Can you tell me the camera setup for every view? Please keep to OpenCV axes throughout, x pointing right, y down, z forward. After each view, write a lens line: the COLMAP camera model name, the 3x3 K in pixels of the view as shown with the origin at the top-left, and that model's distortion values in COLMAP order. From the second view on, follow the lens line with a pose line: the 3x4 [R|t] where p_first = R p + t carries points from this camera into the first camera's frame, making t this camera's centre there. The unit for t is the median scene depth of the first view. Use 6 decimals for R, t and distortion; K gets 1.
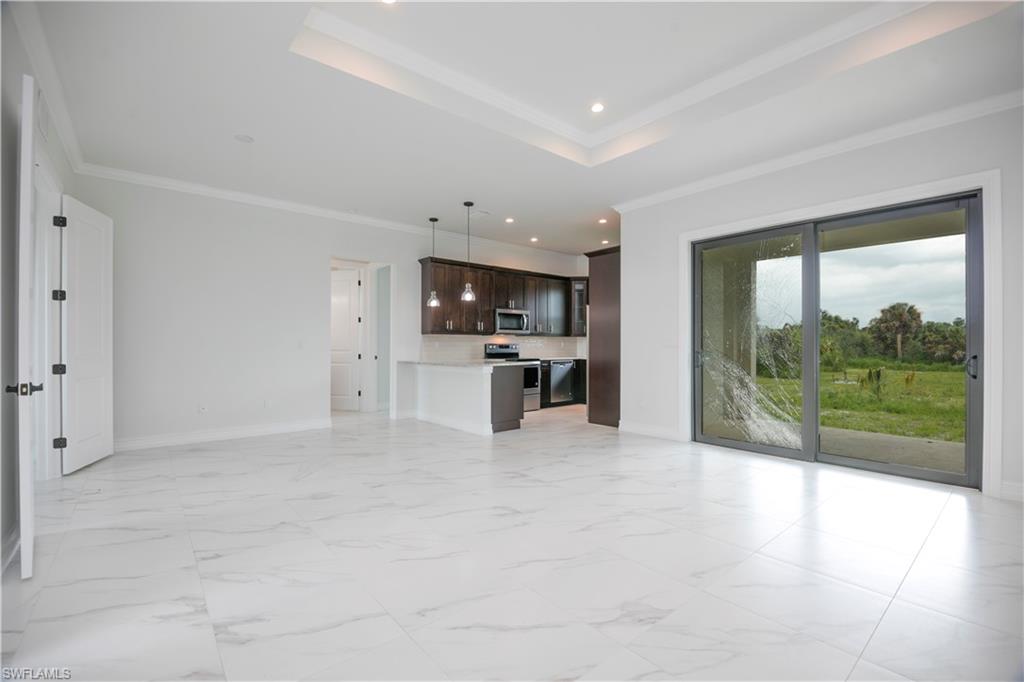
lens RADIAL K [[442.9, 0, 508.6], [0, 442.9, 345.2], [0, 0, 1]] dist [-0.006637, -0.000532]
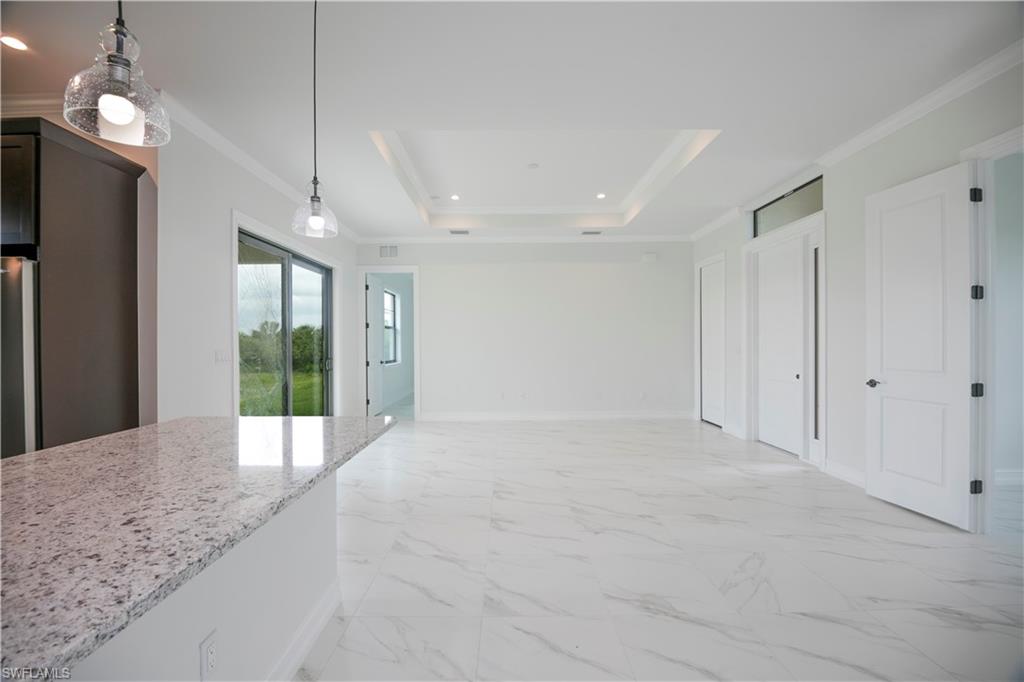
lens RADIAL K [[442.9, 0, 508.6], [0, 442.9, 345.2], [0, 0, 1]] dist [-0.006637, -0.000532]
pose [[-0.771718, 0.002090, 0.635961, -0.342522], [0.005789, 0.999976, 0.003737, -0.018108], [-0.635938, 0.006565, -0.771712, 0.980309]]
